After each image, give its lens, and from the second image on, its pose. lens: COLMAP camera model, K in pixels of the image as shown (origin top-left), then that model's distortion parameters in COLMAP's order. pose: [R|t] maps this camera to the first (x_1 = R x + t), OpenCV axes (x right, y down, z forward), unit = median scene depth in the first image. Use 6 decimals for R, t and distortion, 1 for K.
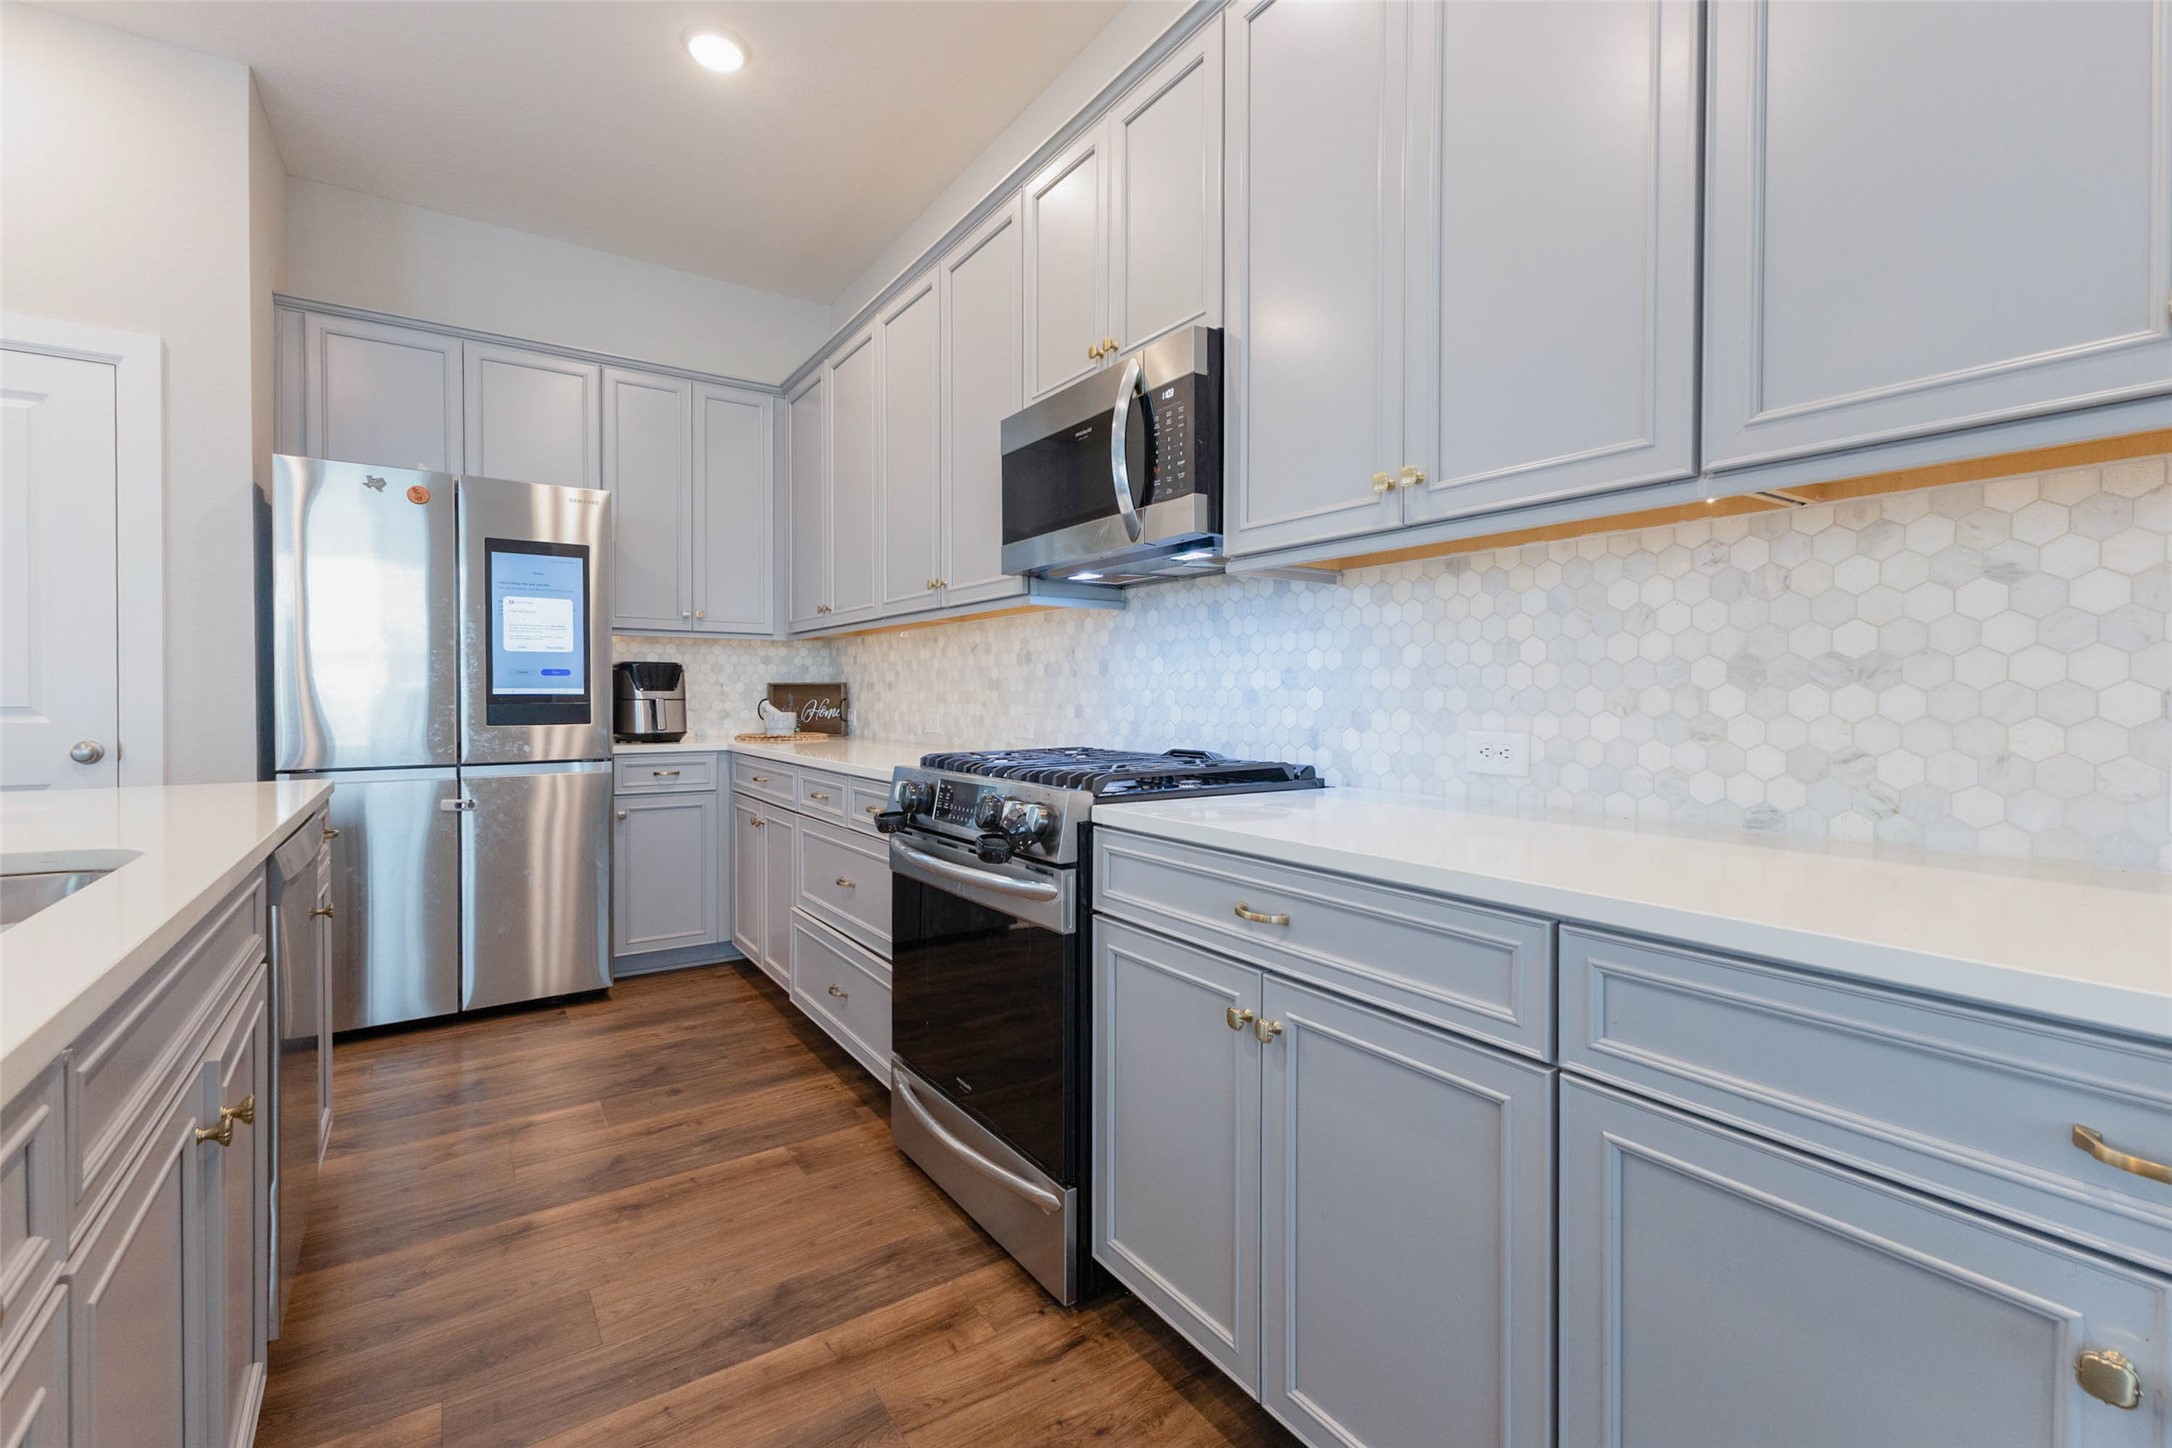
lens RADIAL K [[943.6, 0, 1076.1], [0, 943.6, 704.5], [0, 0, 1]] dist [0.011987, -0.001835]
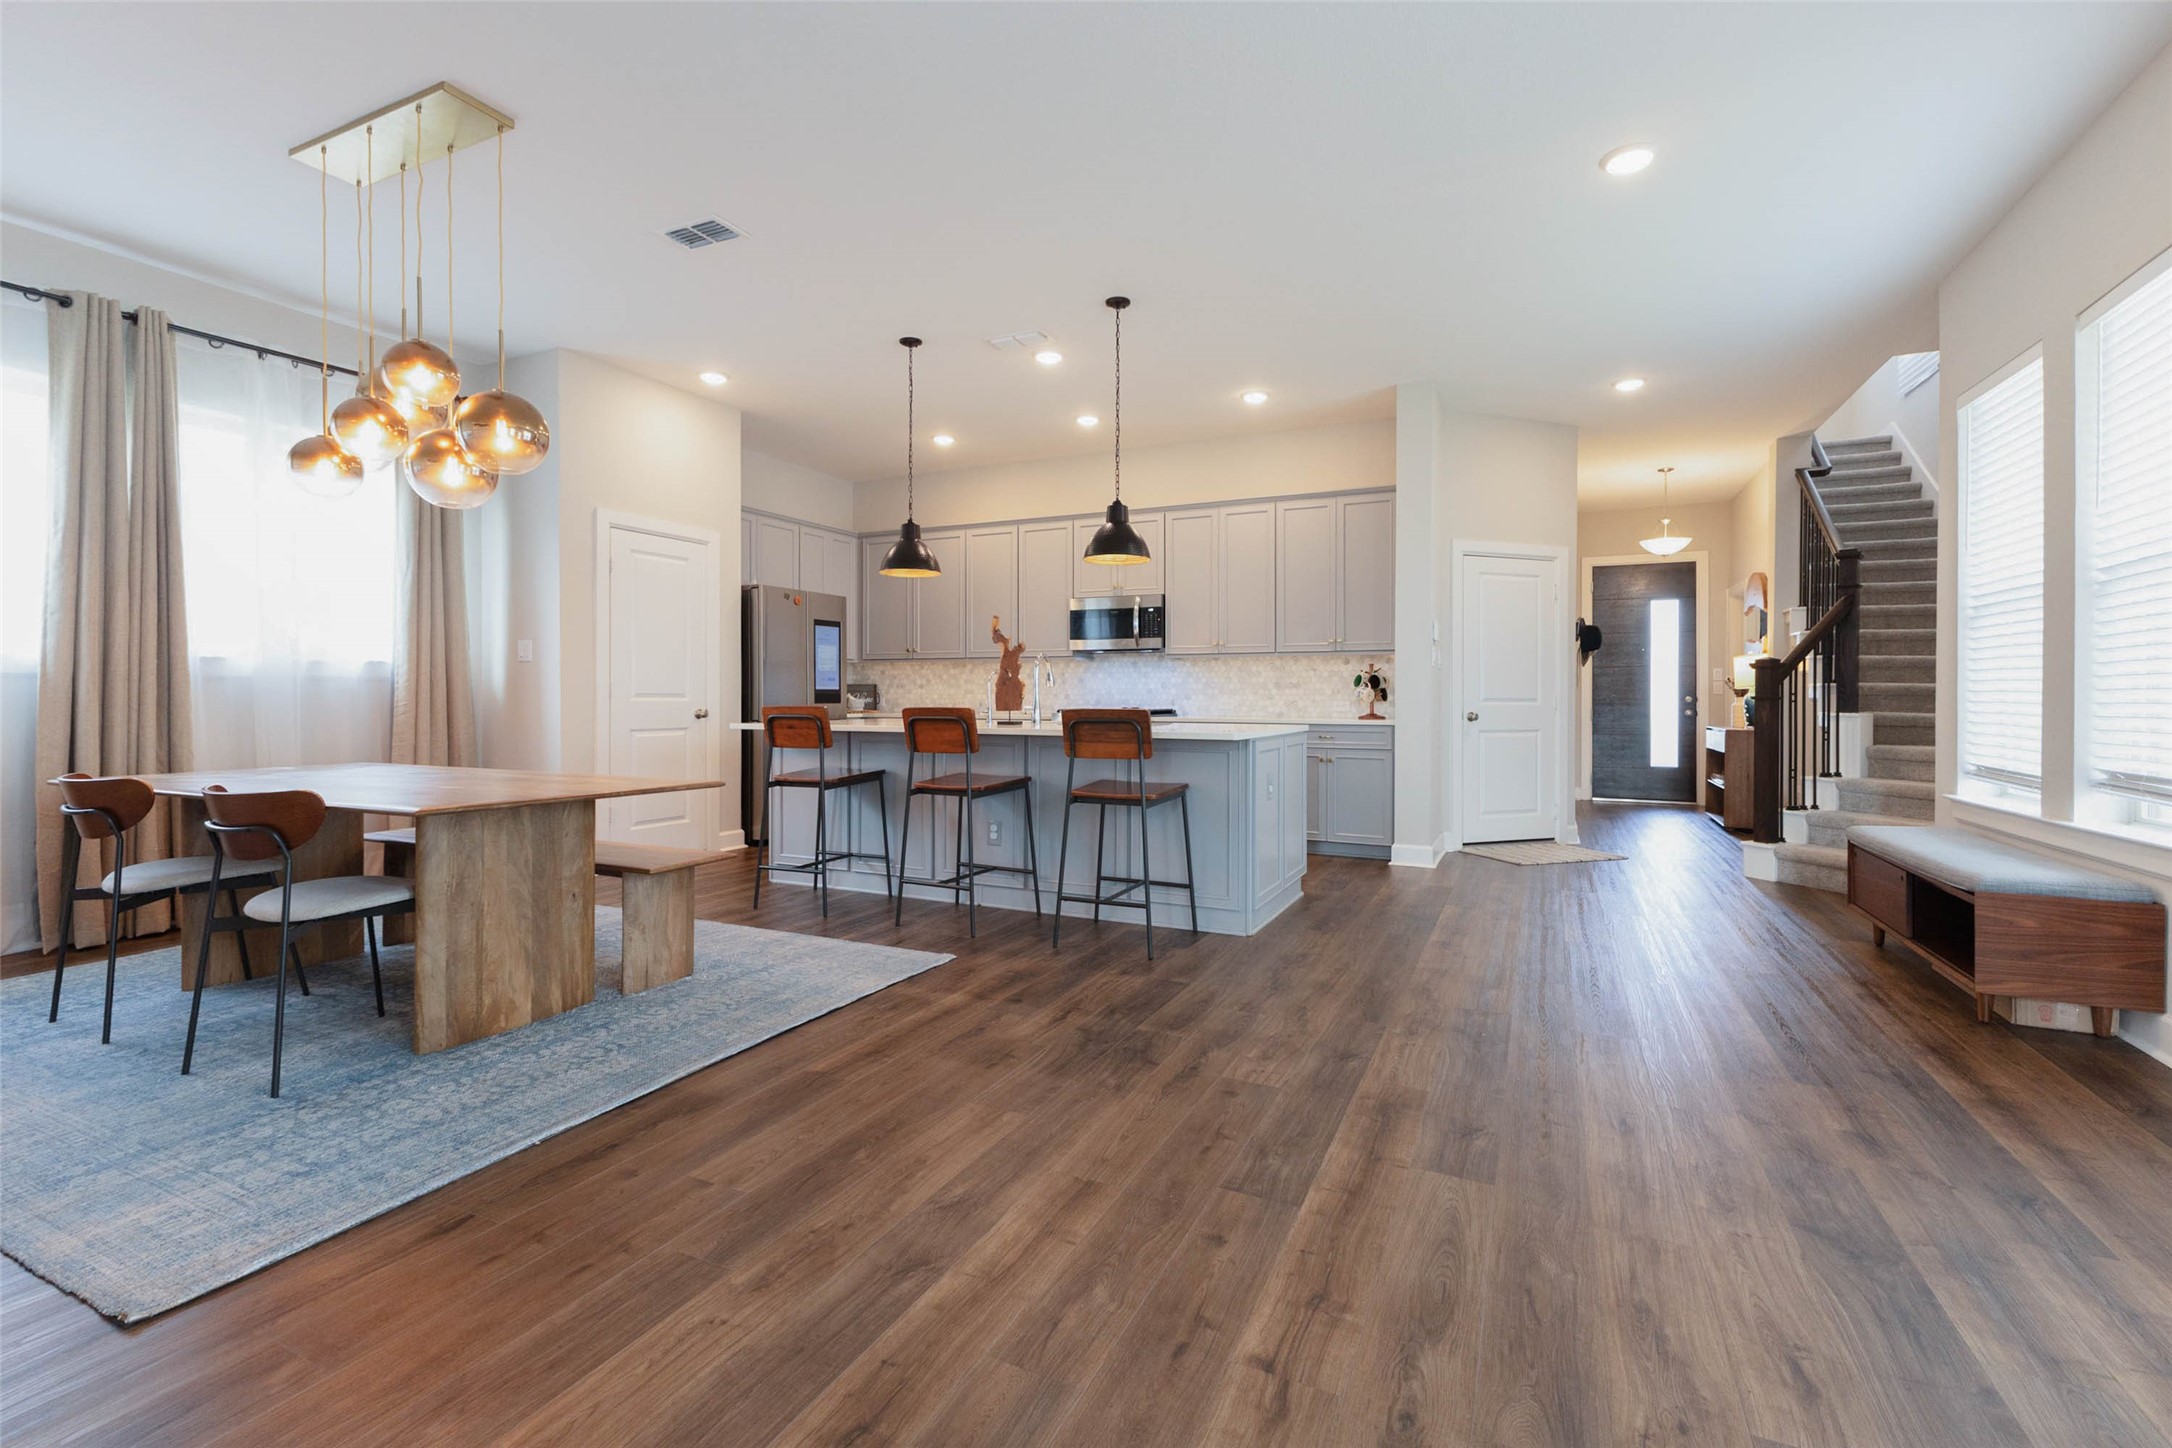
lens RADIAL K [[943.6, 0, 1084.7], [0, 943.6, 689.8], [0, 0, 1]] dist [0.011987, -0.001835]
pose [[0.860465, 0.005914, 0.509475, -1.796599], [0.003213, 0.999850, -0.017034, 0.046007], [-0.509499, 0.016295, 0.860317, -1.840120]]
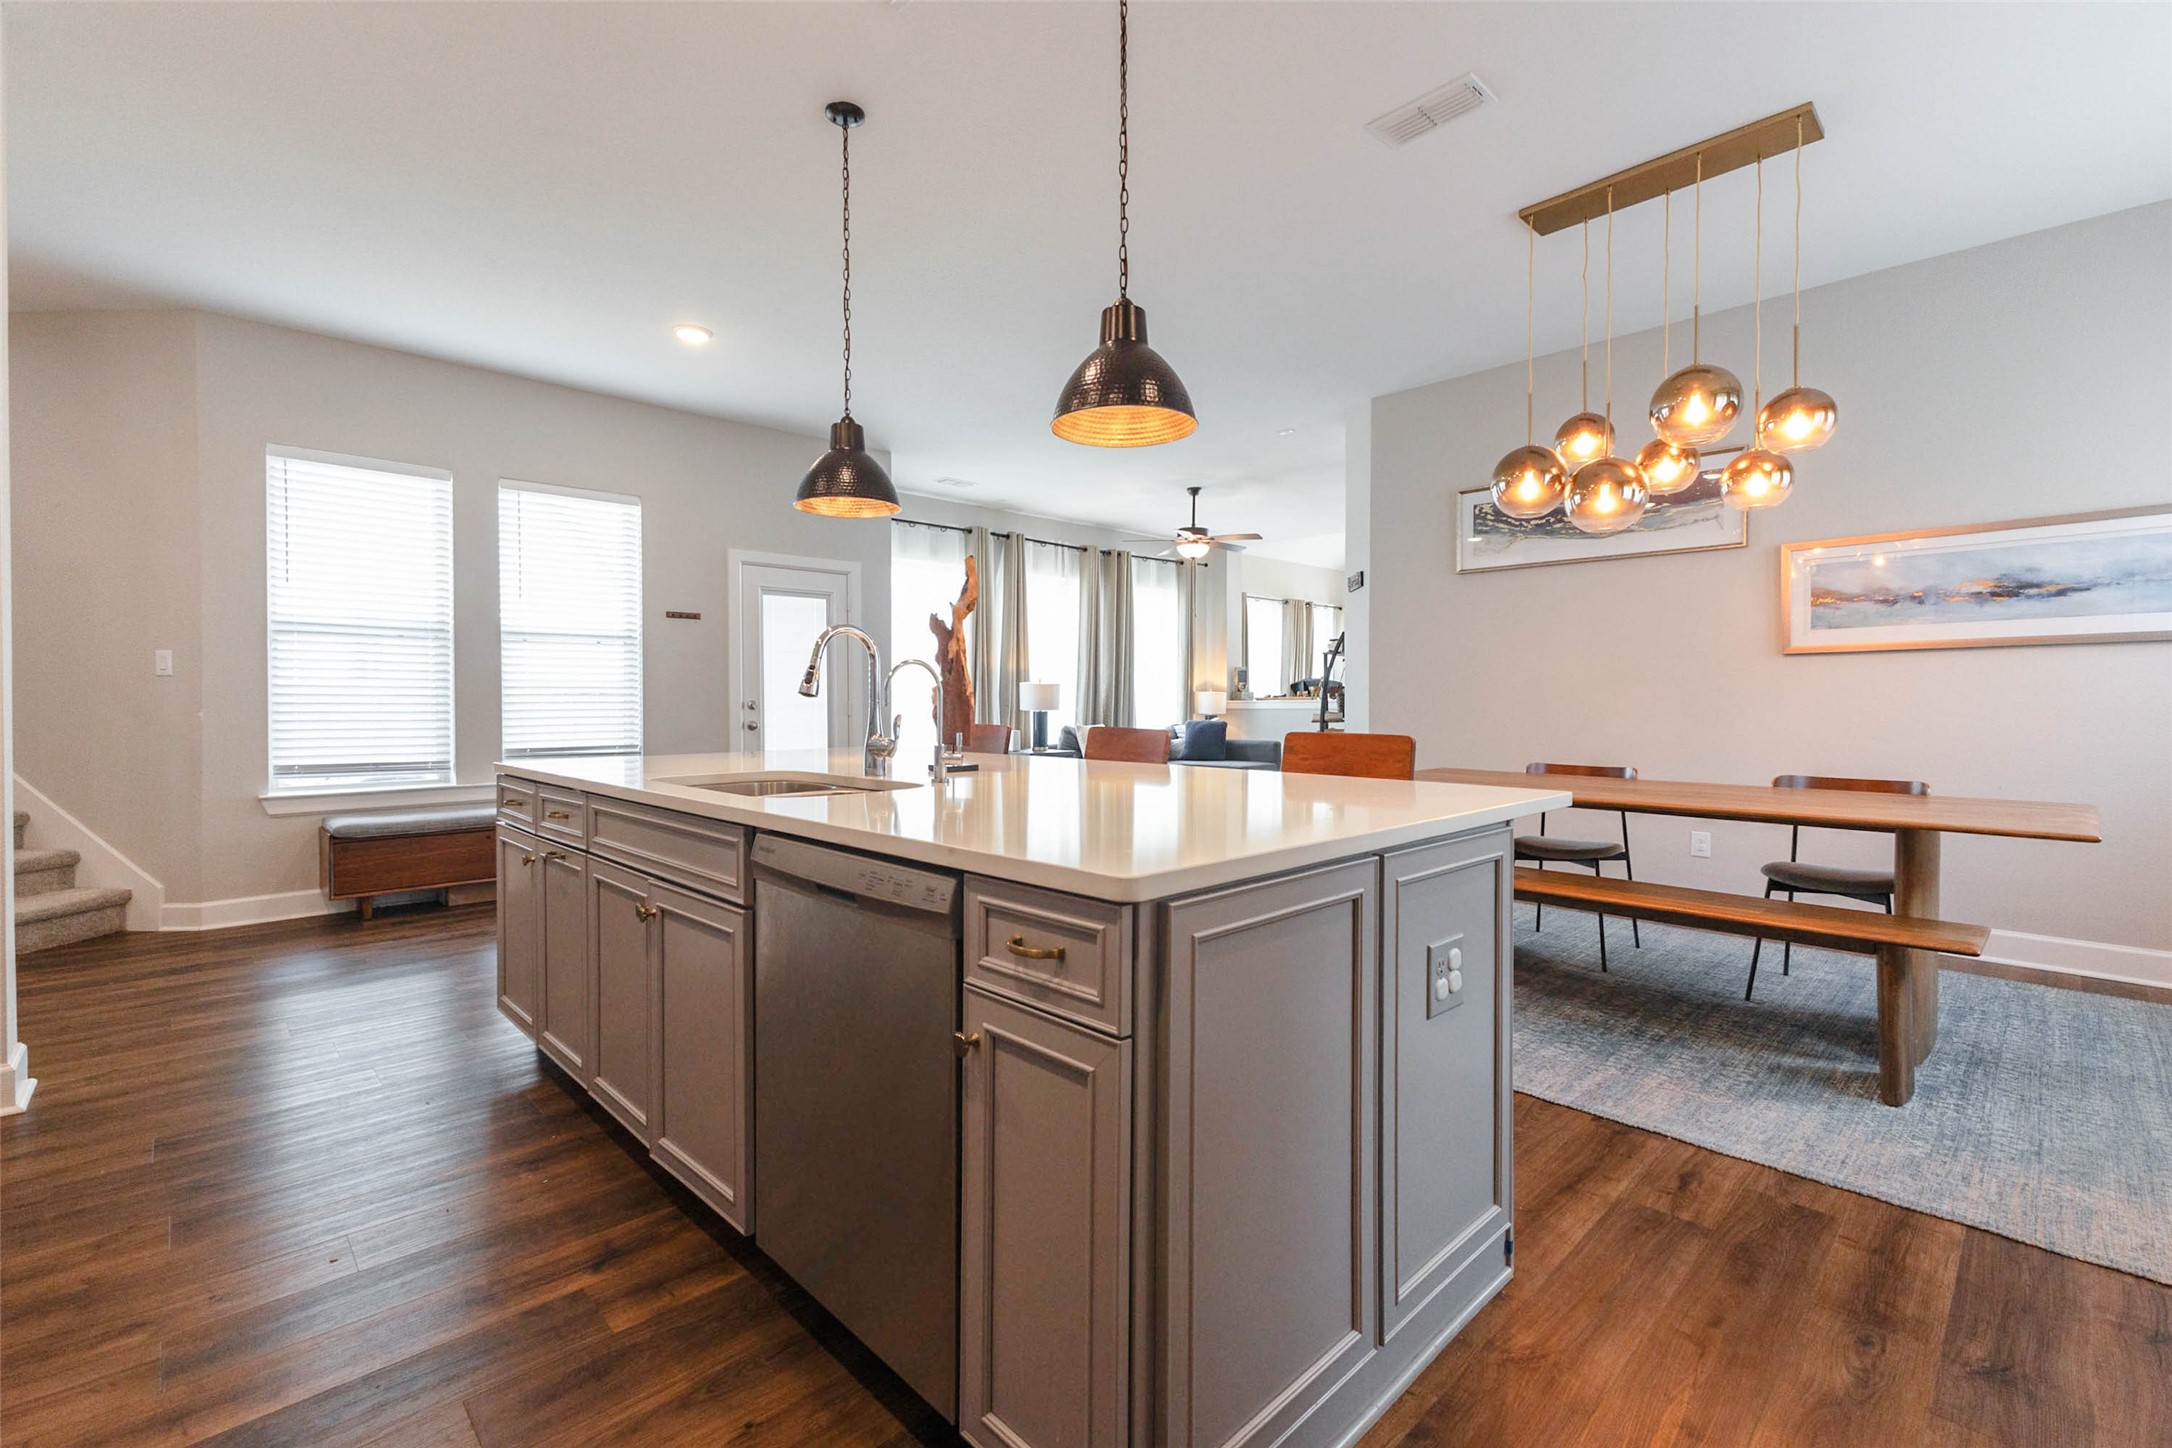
lens RADIAL K [[943.6, 0, 1073.3], [0, 943.6, 697.4], [0, 0, 1]] dist [0.011987, -0.001835]
pose [[-0.985247, 0.002550, -0.171122, -0.699819], [0.000343, 0.999916, 0.012928, -0.022055], [0.171140, 0.012678, -0.985165, 1.525666]]
